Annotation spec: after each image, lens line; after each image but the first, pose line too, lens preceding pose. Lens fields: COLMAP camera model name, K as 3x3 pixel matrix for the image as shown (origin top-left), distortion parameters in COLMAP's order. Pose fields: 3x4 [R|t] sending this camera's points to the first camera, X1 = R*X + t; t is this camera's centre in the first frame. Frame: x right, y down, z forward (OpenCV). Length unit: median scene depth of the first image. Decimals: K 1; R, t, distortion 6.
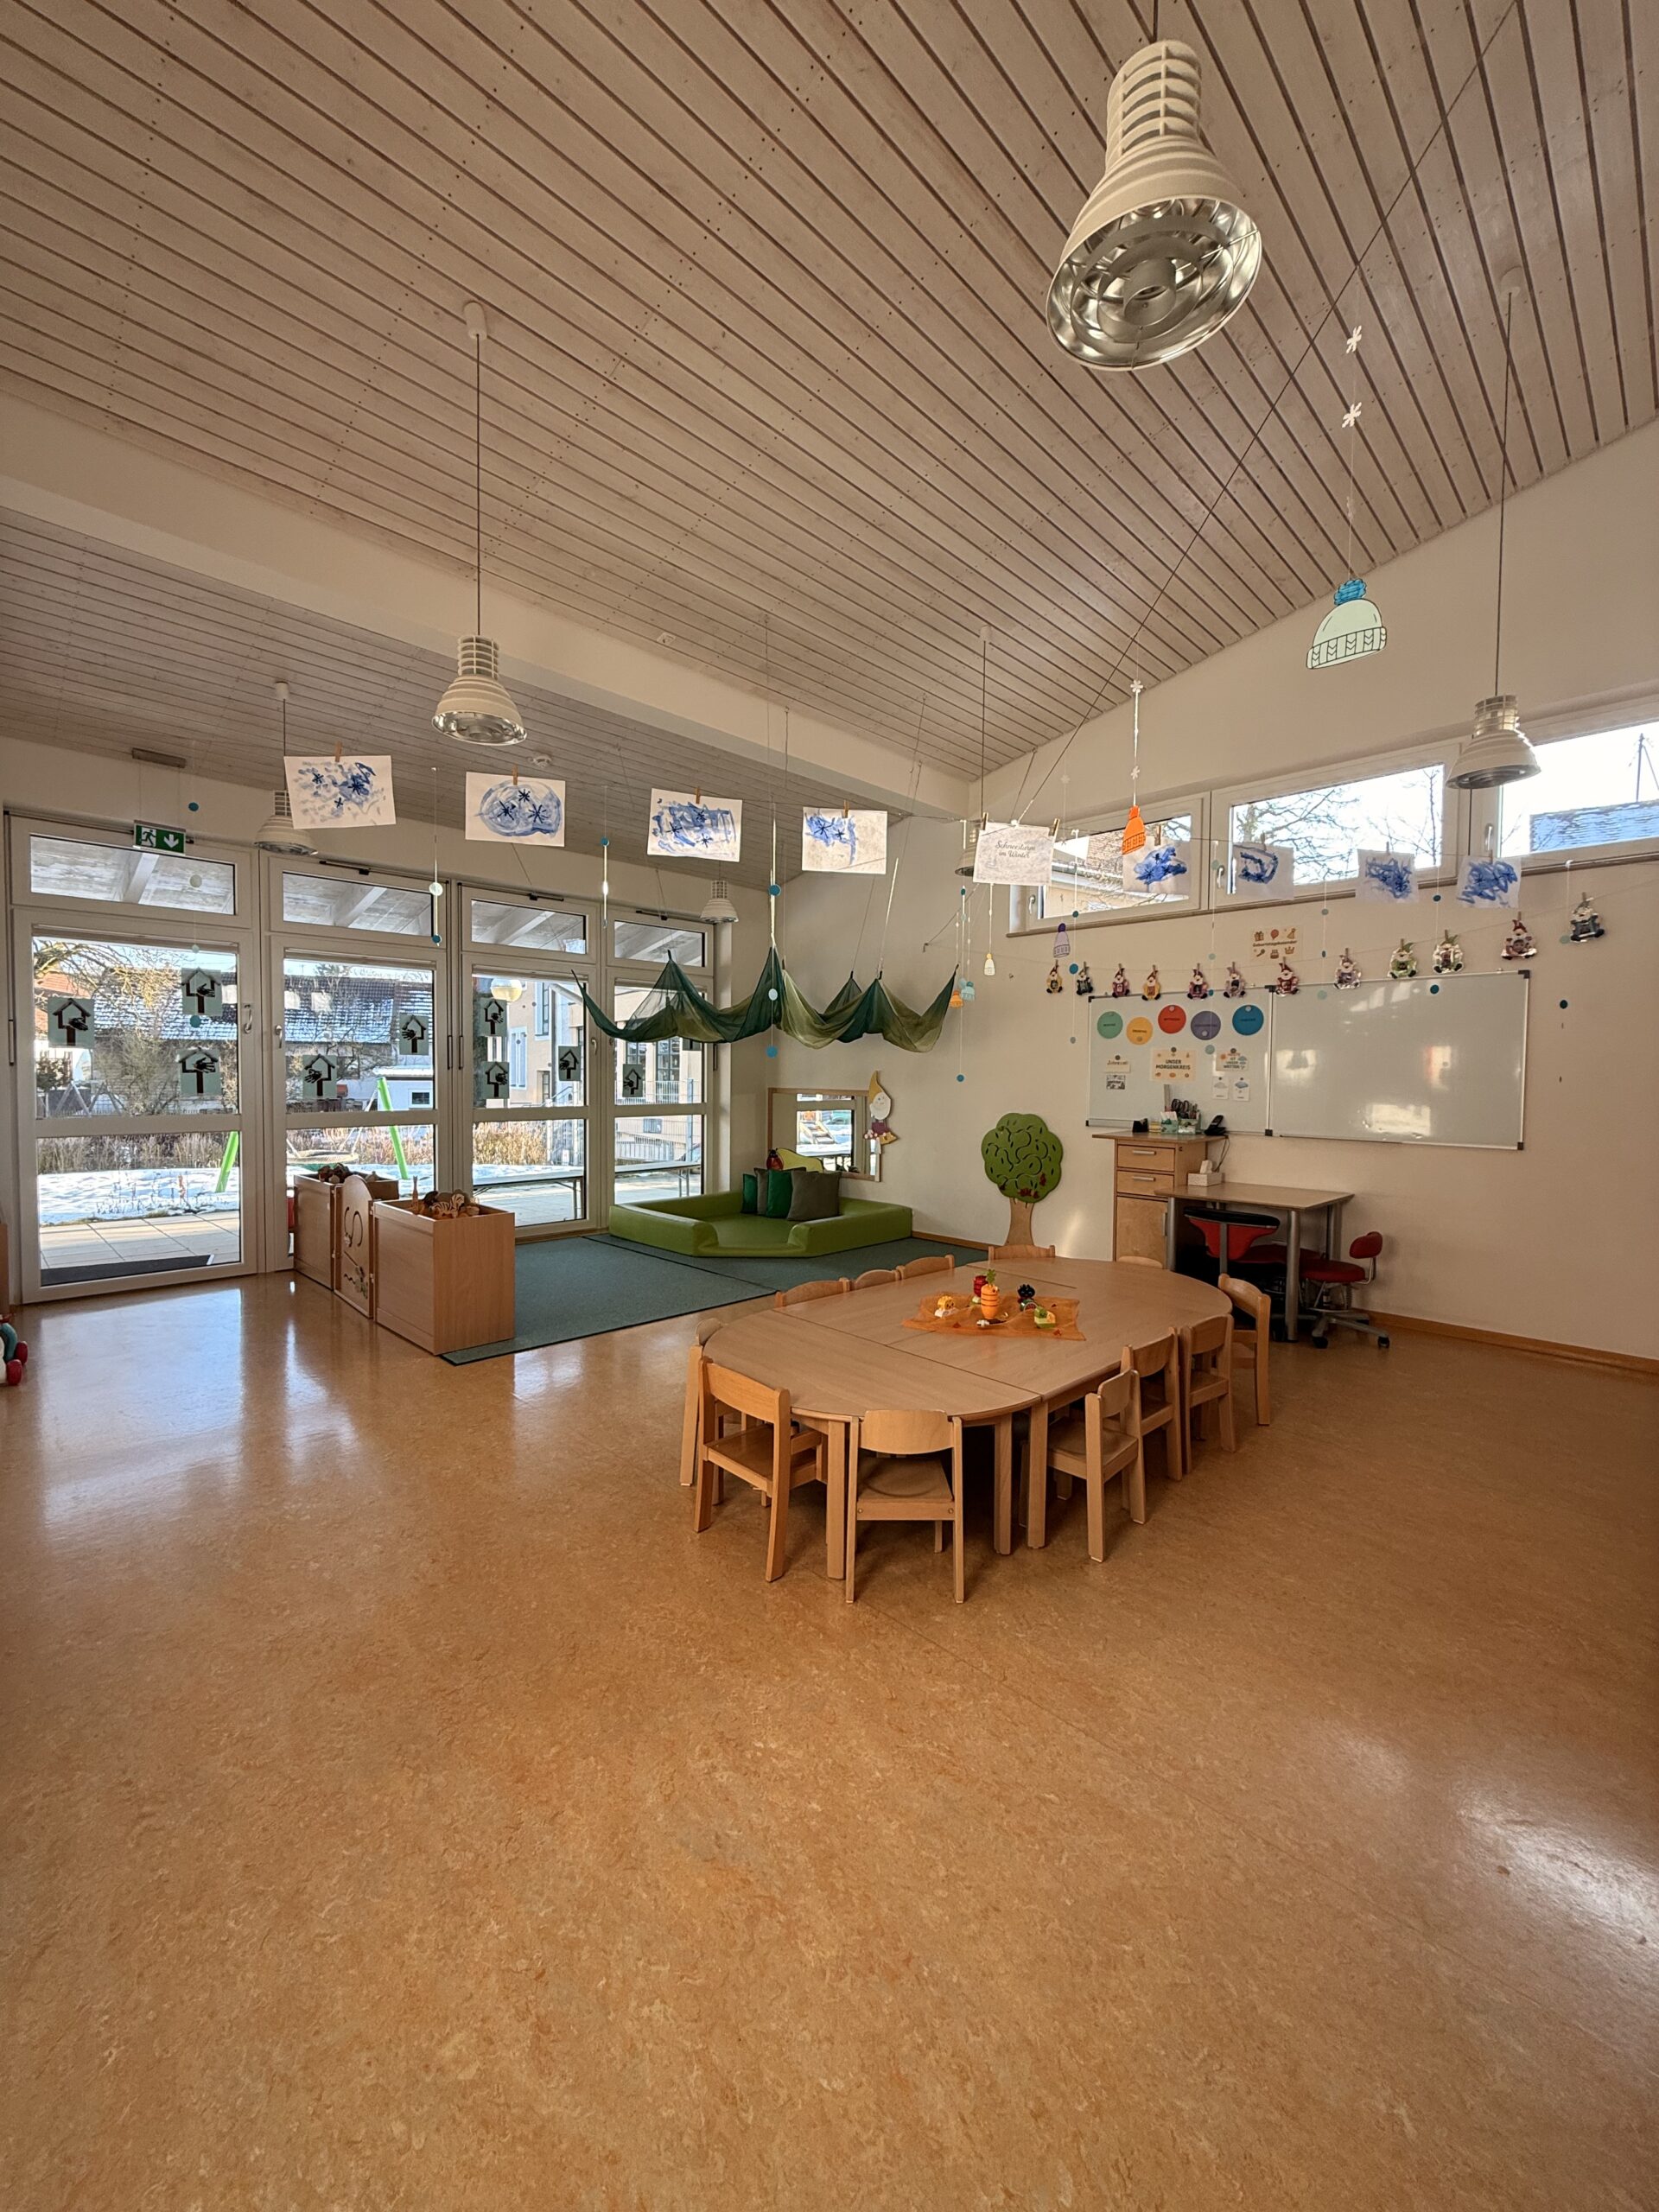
lens RADIAL K [[881.8, 0, 837.7], [0, 881.8, 1107.9], [0, 0, 1]] dist [0.000154, 0.000041]
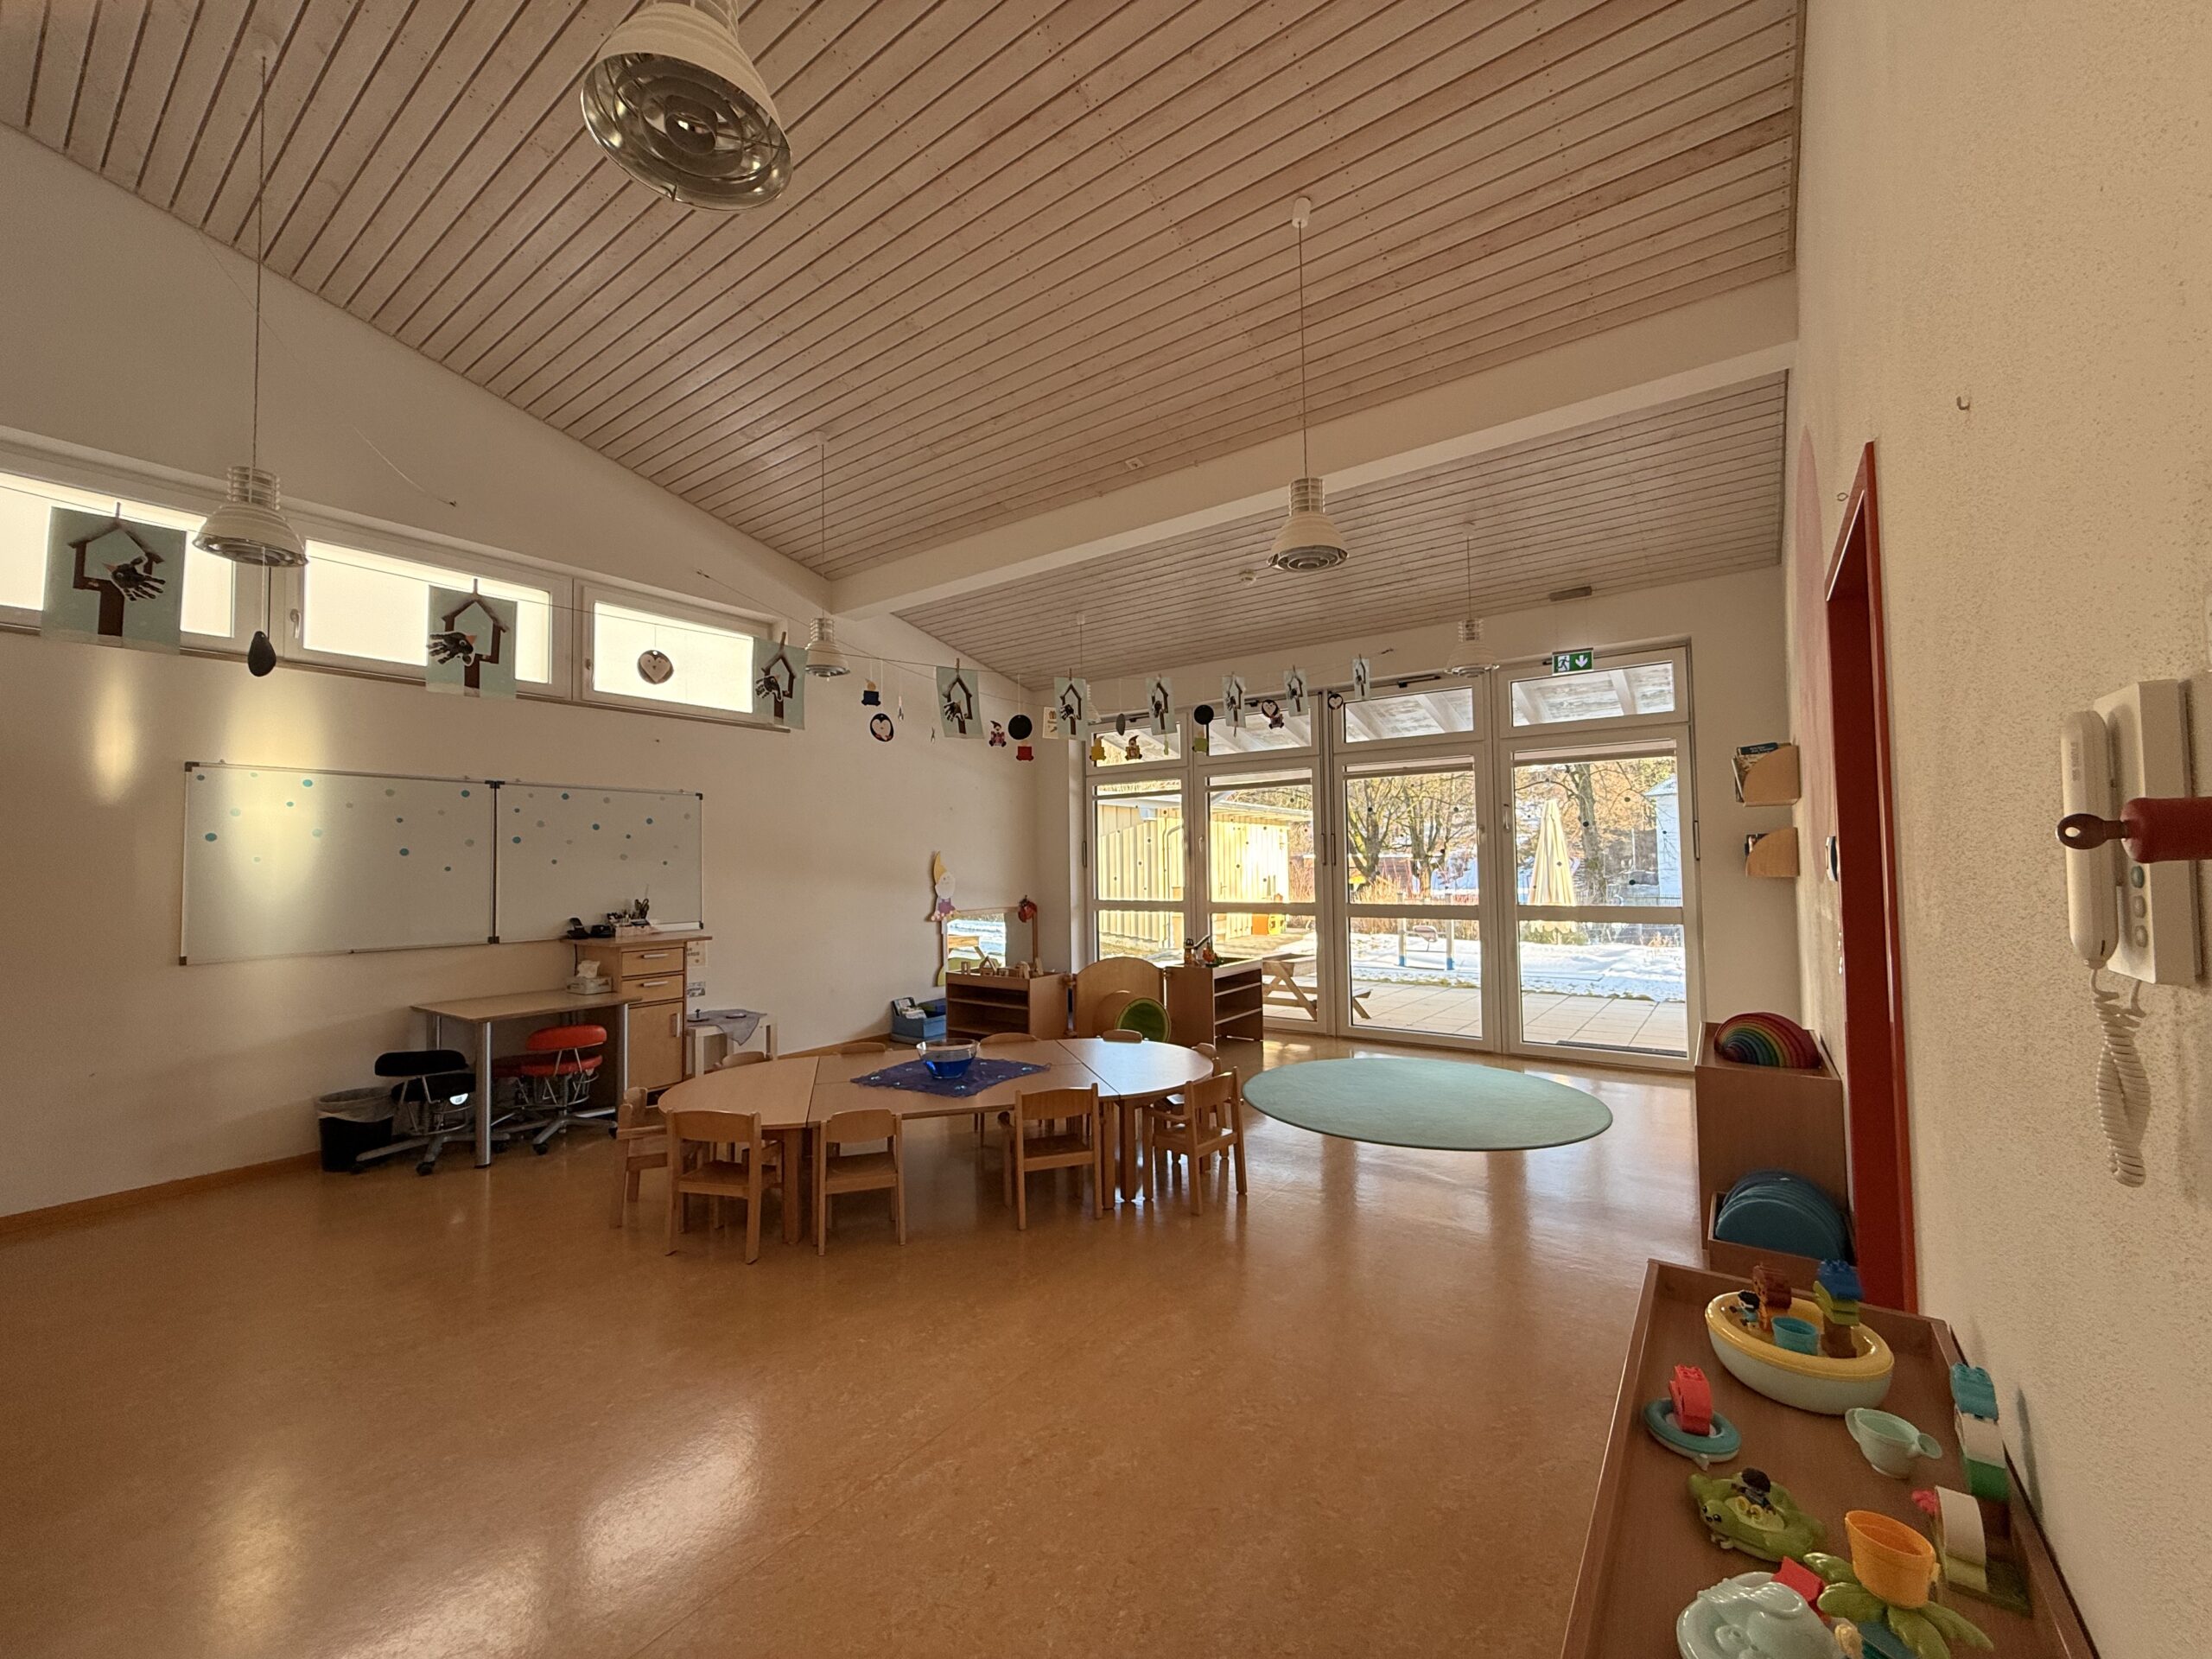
lens RADIAL K [[881.8, 0, 1111.6], [0, 881.8, 828.8], [0, 0, 1]] dist [0.000154, 0.000041]
pose [[0.152646, -0.057456, -0.986609, 0.246207], [-0.024607, 0.997778, -0.061914, -0.006690], [0.987975, 0.033728, 0.150893, 0.251950]]
